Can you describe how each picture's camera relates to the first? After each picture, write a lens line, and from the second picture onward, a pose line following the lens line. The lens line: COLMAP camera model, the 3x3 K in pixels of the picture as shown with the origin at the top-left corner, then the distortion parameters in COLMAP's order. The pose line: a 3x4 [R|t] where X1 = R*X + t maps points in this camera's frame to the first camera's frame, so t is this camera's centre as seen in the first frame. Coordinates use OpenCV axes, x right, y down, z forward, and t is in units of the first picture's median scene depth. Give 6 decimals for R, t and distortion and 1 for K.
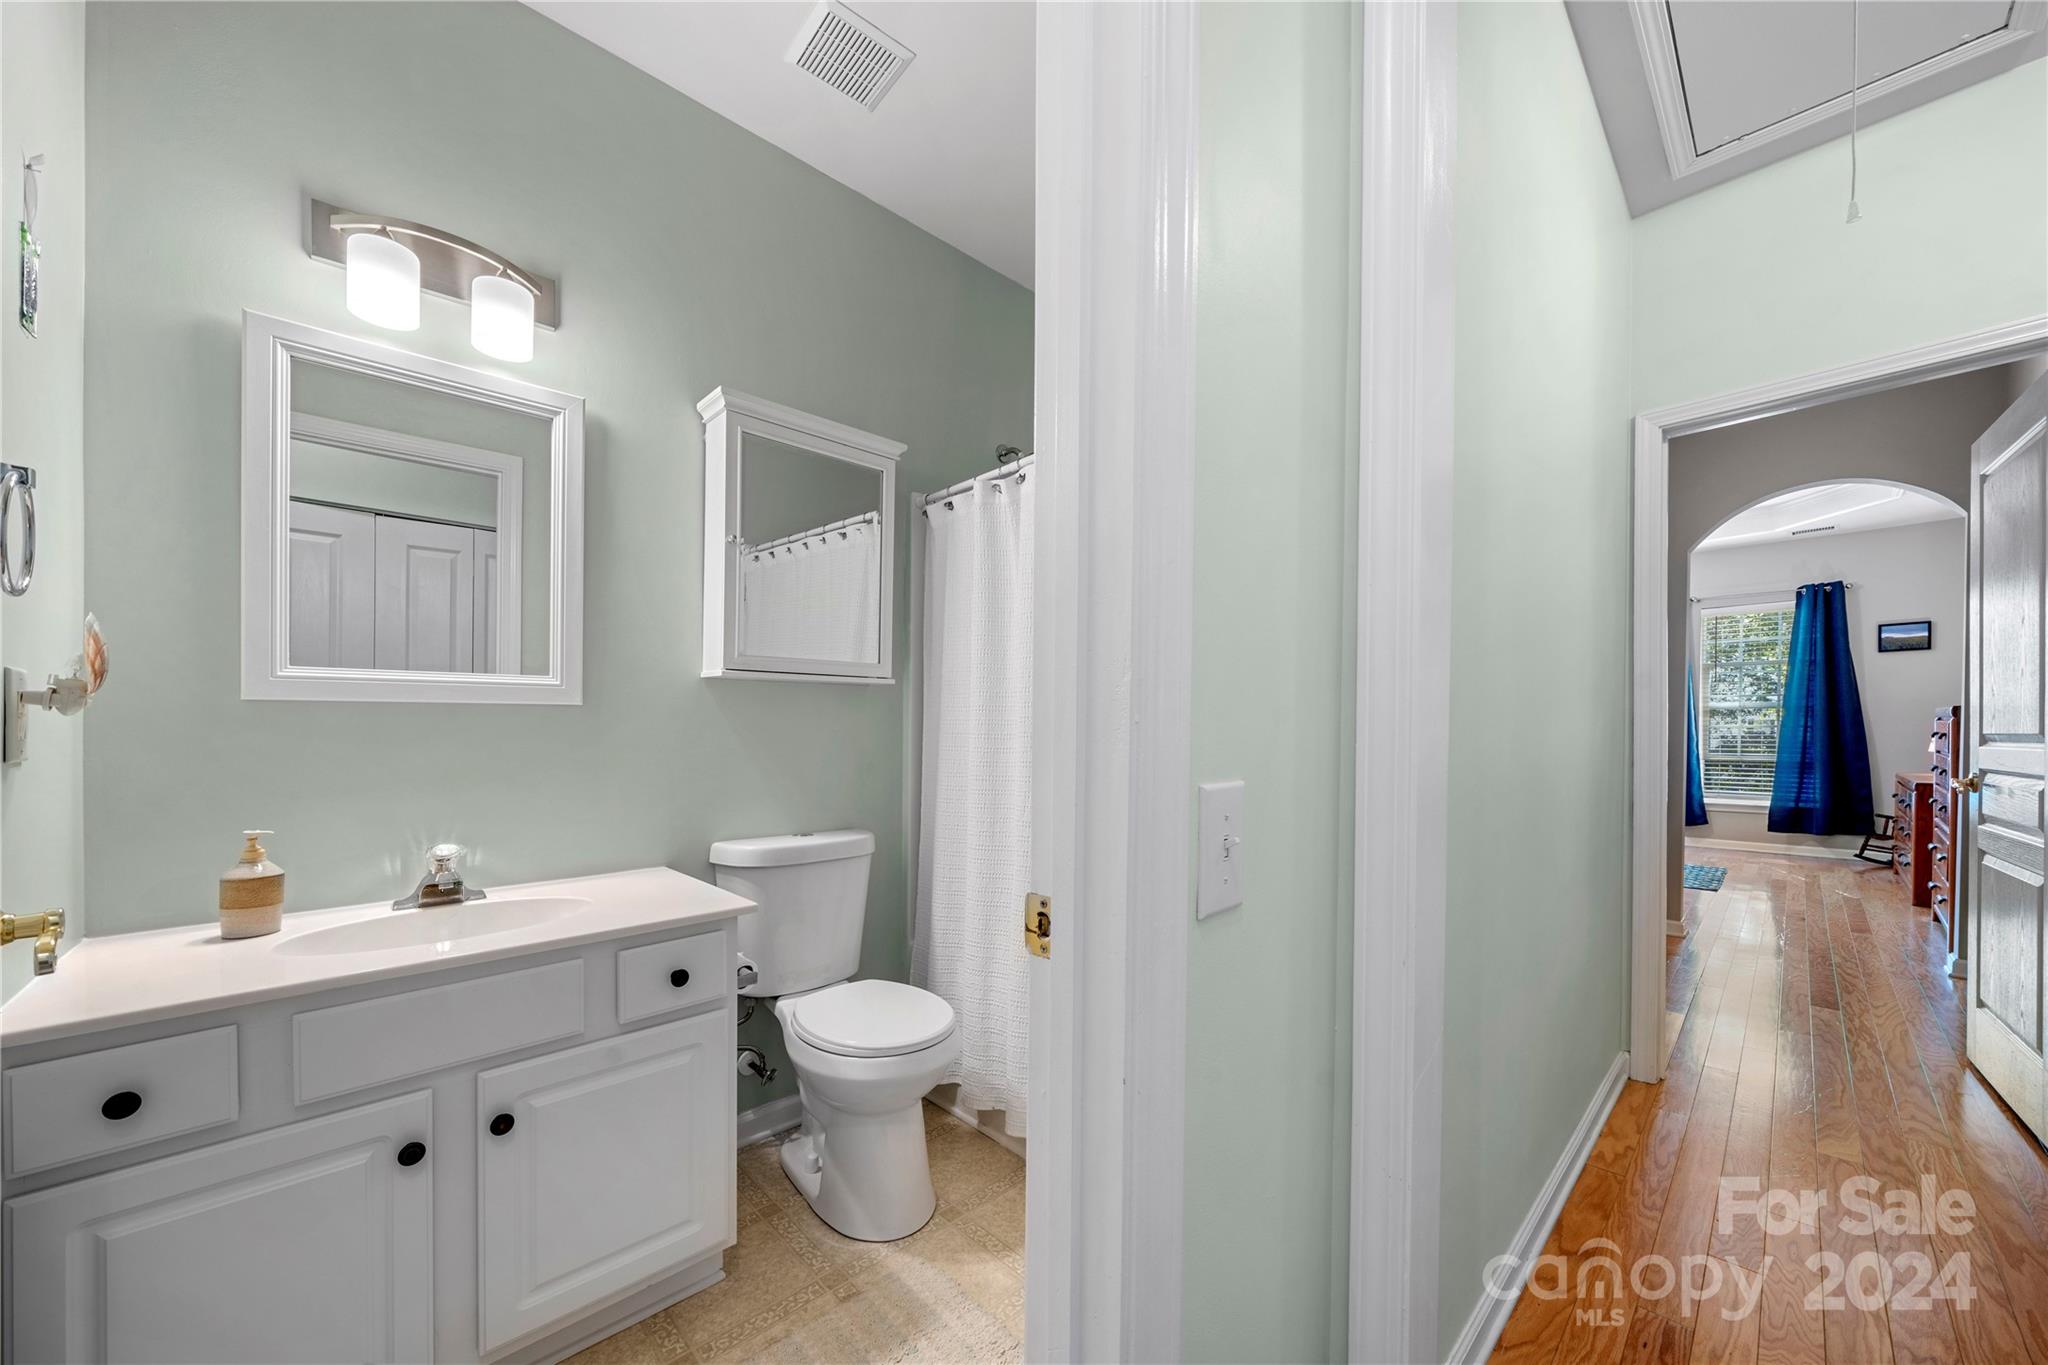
lens RADIAL K [[731.3, 0, 1019.1], [0, 731.3, 754.0], [0, 0, 1]] dist [0.000545, 0.000026]
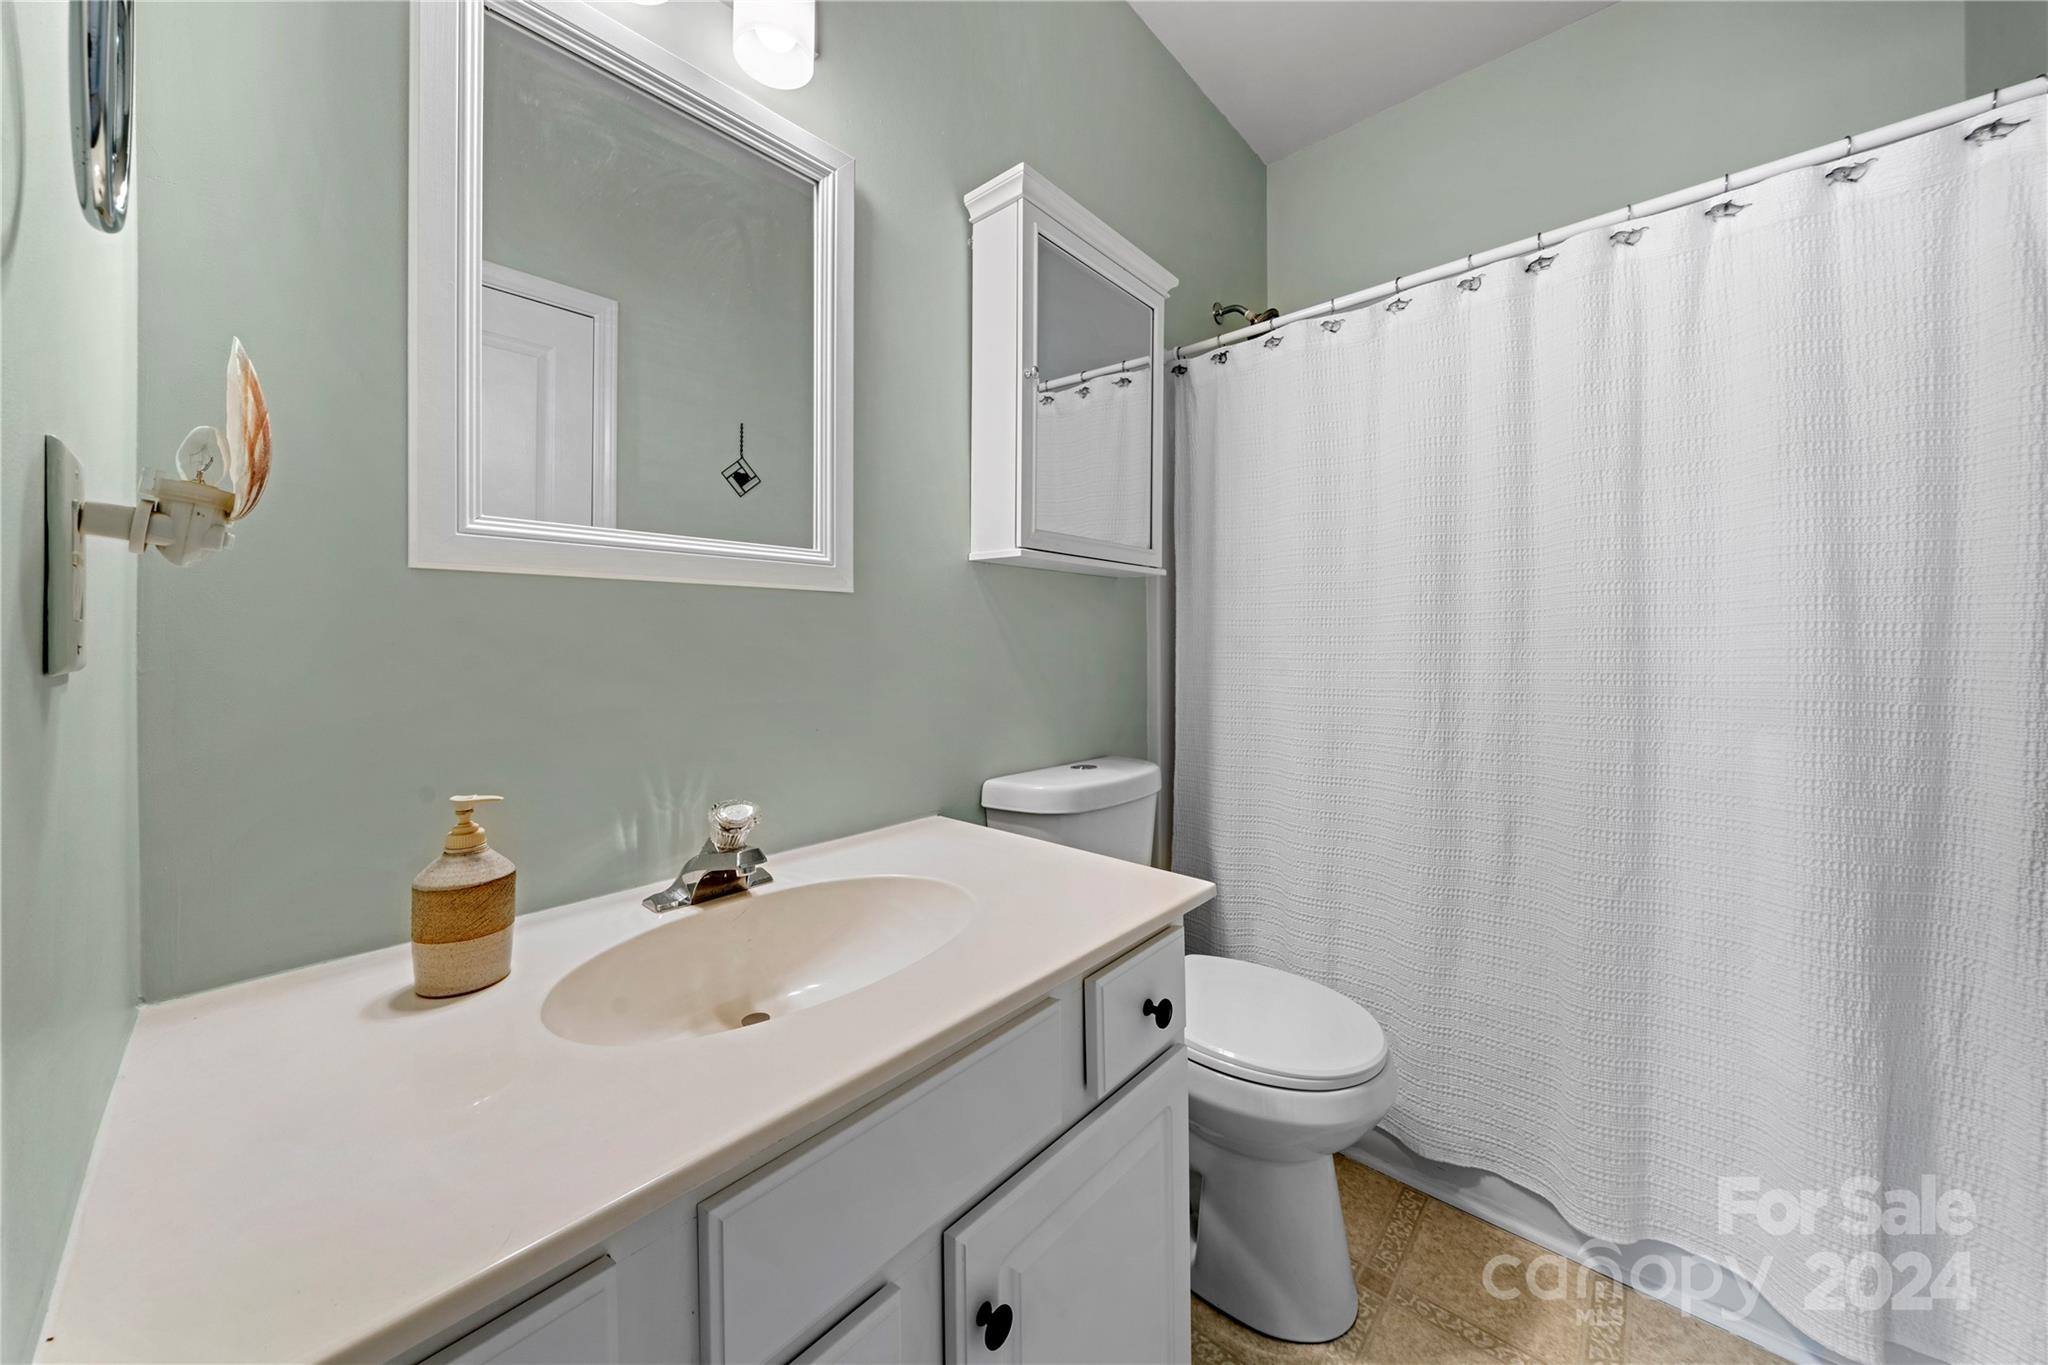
lens RADIAL K [[697.0, 0, 1030.5], [0, 697.0, 663.5], [0, 0, 1]] dist [-0.002140, -0.000079]
pose [[0.996535, -0.002389, 0.083145, -0.490894], [0.002676, 0.999991, -0.003343, 0.004737], [-0.083136, 0.003554, 0.996532, 0.322018]]
